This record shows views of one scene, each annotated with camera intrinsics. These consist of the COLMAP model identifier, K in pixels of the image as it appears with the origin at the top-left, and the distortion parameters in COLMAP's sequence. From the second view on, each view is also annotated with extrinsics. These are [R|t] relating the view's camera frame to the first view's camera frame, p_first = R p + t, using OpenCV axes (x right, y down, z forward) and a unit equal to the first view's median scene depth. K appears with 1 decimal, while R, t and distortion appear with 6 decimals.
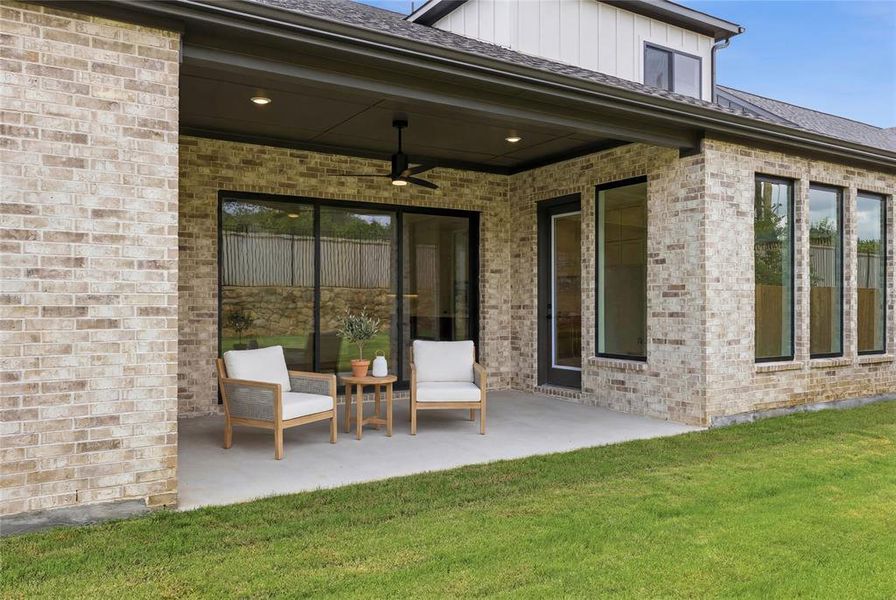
lens RADIAL K [[683.5, 0, 447.6], [0, 683.5, 300.5], [0, 0, 1]] dist [-0.000093, 0.000273]
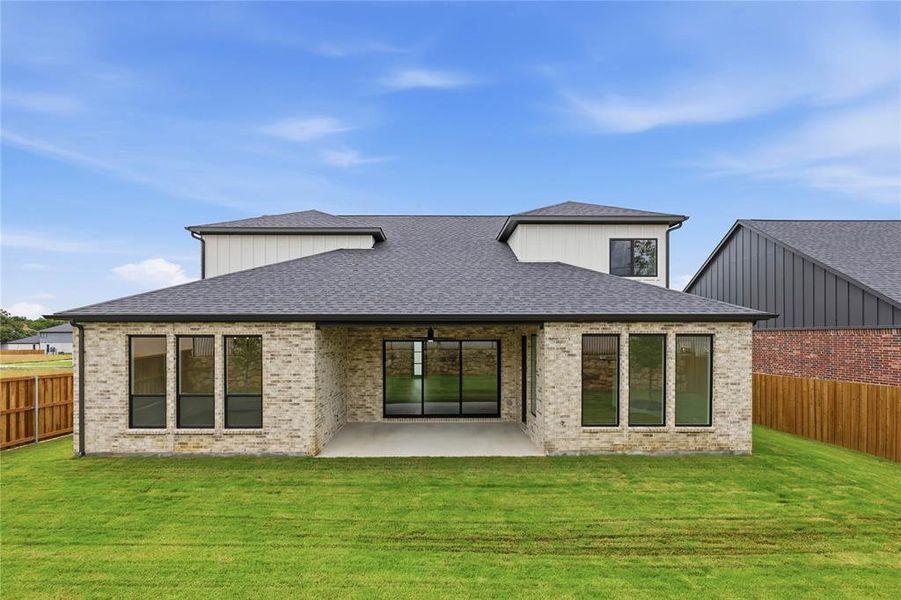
lens RADIAL K [[400.2, 0, 448.4], [0, 400.2, 336.1], [0, 0, 1]] dist [0.000716, 0.000051]
pose [[0.852830, 0.001195, -0.522187, 0.733591], [0.002822, 0.999972, 0.006898, -0.190555], [0.522180, -0.007357, 0.852803, -0.232308]]
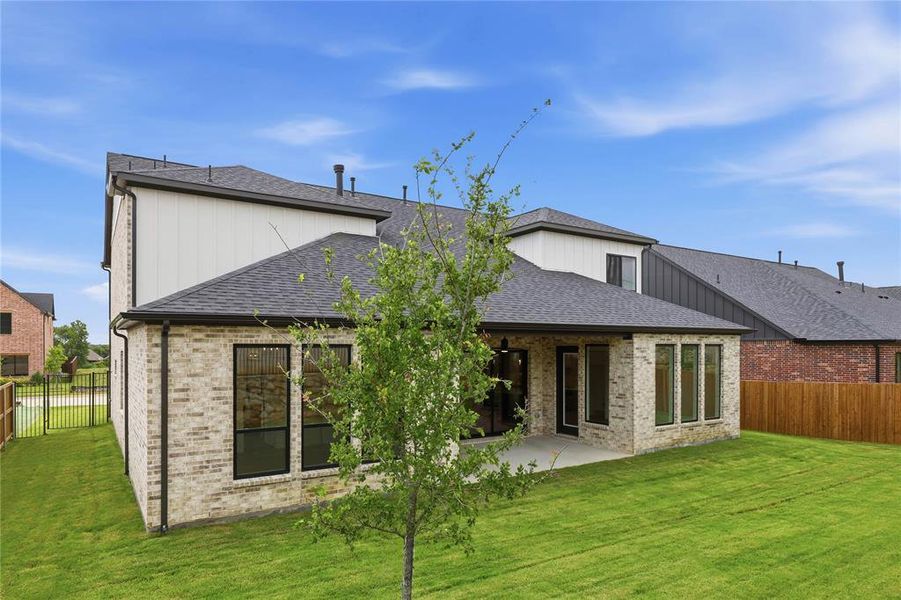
lens RADIAL K [[550.6, 0, 450.5], [0, 550.6, 346.4], [0, 0, 1]] dist [0.002923, 0.000347]
pose [[0.999885, 0.001190, 0.015086, -0.271693], [-0.001309, 0.999968, 0.007830, -0.193802], [-0.015076, -0.007849, 0.999856, -0.850743]]
